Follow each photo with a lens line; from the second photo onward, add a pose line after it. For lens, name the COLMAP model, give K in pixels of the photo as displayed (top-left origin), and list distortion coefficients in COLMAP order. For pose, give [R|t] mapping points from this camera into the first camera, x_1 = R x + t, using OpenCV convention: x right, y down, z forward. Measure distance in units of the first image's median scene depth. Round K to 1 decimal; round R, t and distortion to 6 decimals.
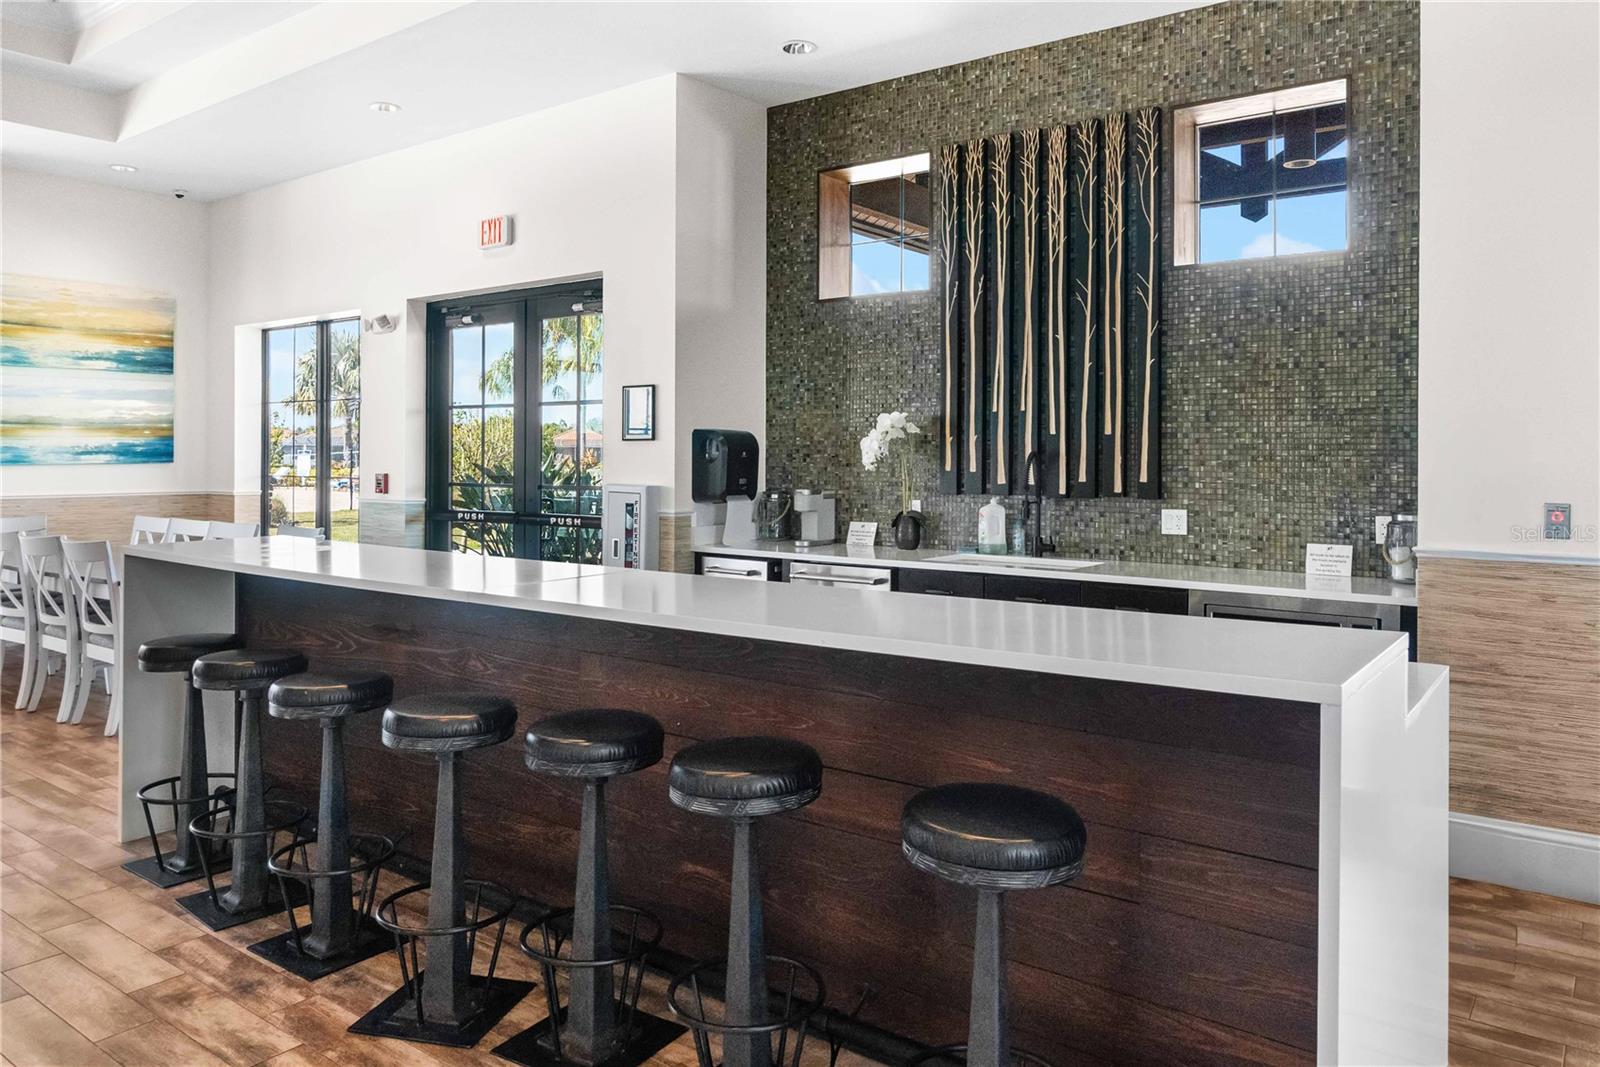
lens RADIAL K [[1091.0, 0, 770.2], [0, 1091.0, 447.0], [0, 0, 1]] dist [0.000584, 0.001792]
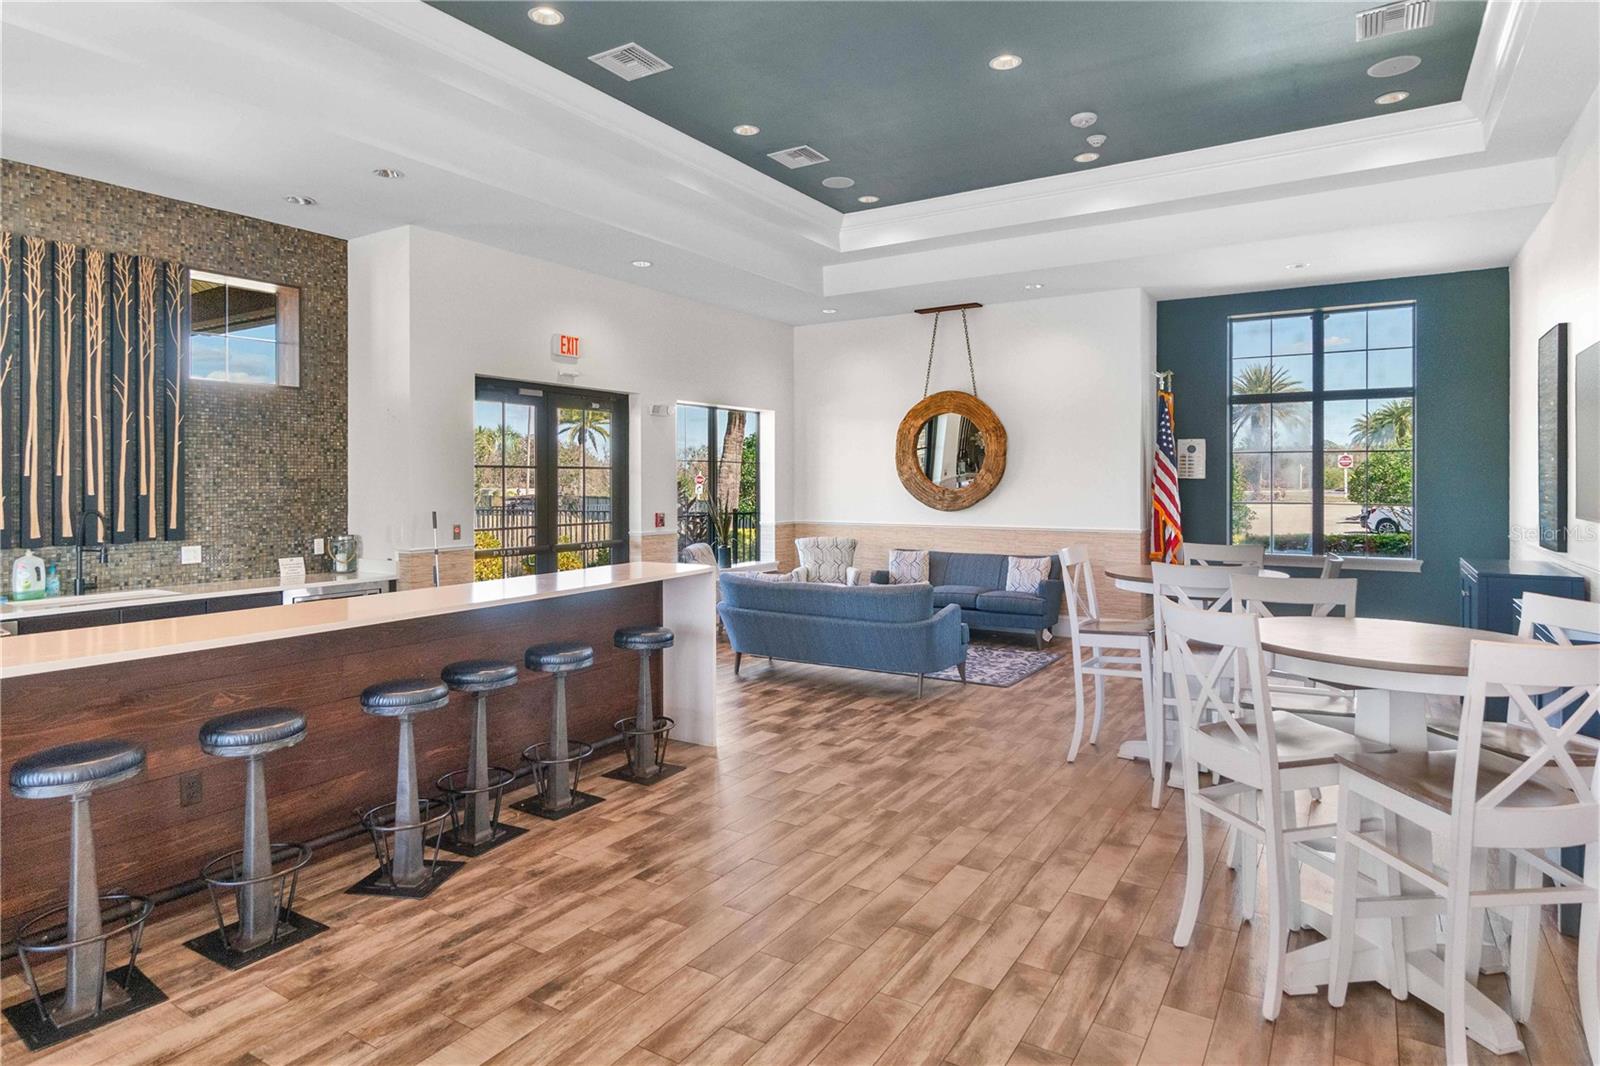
lens RADIAL K [[901.2, 0, 804.3], [0, 901.2, 479.7], [0, 0, 1]] dist [-0.024353, -0.000049]
pose [[-0.086941, -0.003220, 0.996208, -0.879783], [-0.000765, 0.999995, 0.003165, -0.035377], [-0.996213, -0.000487, -0.086943, 0.293924]]
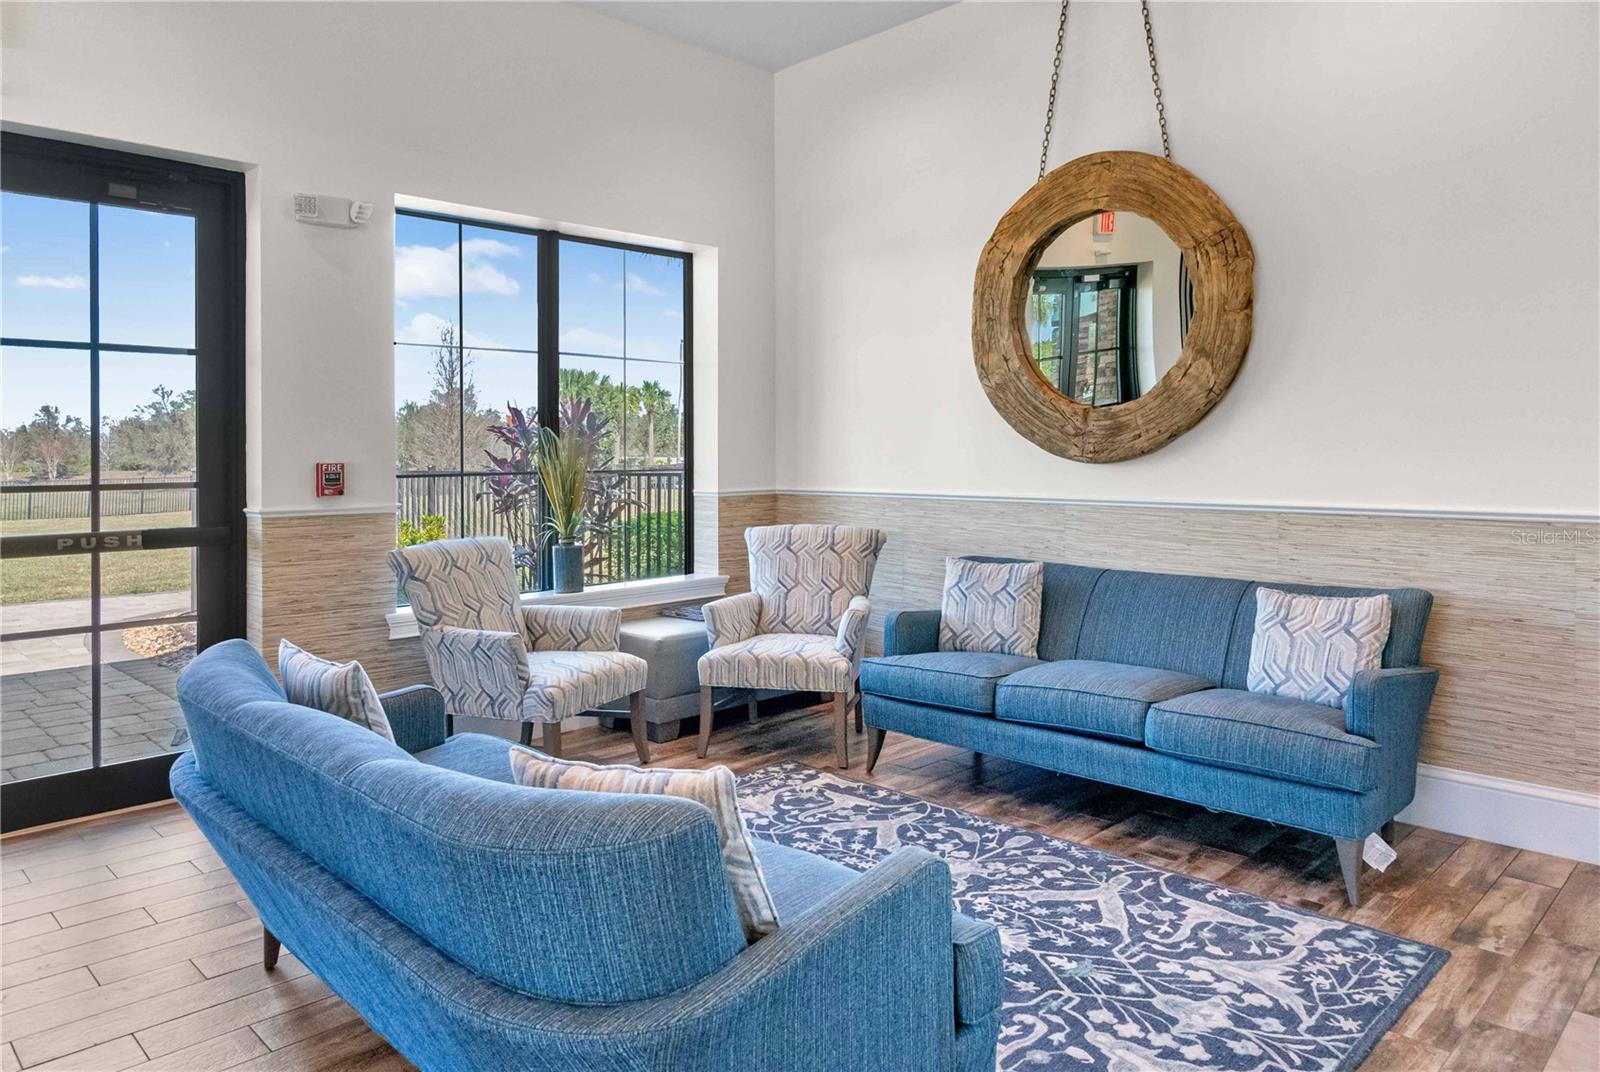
lens RADIAL K [[1091.0, 0, 770.2], [0, 1091.0, 449.5], [0, 0, 1]] dist [0.000584, 0.001792]
pose [[0.159923, -0.004257, 0.987120, -0.595249], [0.004665, 0.999983, 0.003557, -0.018102], [-0.987118, 0.004037, 0.159940, 0.188869]]
